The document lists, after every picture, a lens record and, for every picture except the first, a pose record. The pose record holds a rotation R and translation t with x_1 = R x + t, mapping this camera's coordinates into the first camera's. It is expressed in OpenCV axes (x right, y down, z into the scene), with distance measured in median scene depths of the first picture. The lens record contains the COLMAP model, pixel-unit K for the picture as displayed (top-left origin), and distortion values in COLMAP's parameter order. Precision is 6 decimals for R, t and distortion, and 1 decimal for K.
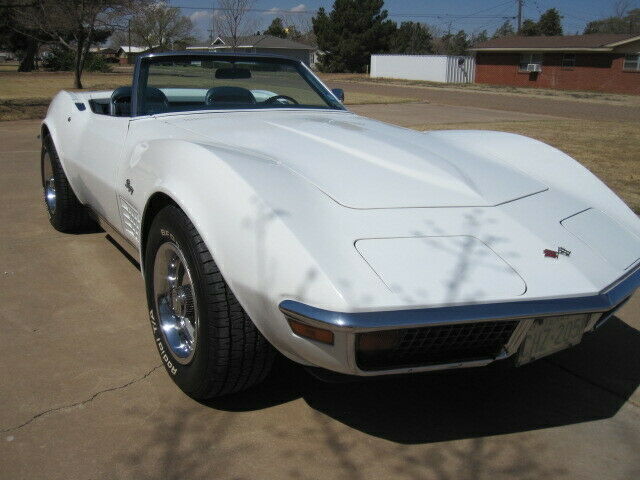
lens RADIAL K [[630.9, 0, 320.0], [0, 630.9, 240.0], [0, 0, 1]] dist [-0.059564, 0.012506]
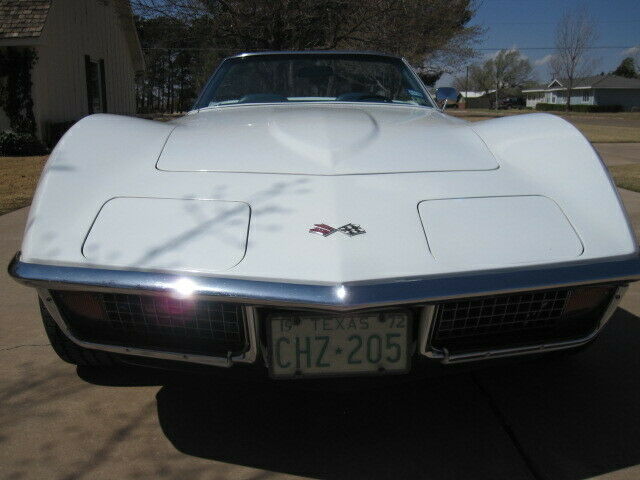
lens RADIAL K [[638.1, 0, 320.0], [0, 638.1, 240.0], [0, 0, 1]] dist [-0.057900, 0.029486]
pose [[0.867419, 0.078646, -0.491323, 0.095591], [-0.114072, 0.992563, -0.042512, 0.008415], [0.484326, 0.092922, 0.869939, 0.046292]]
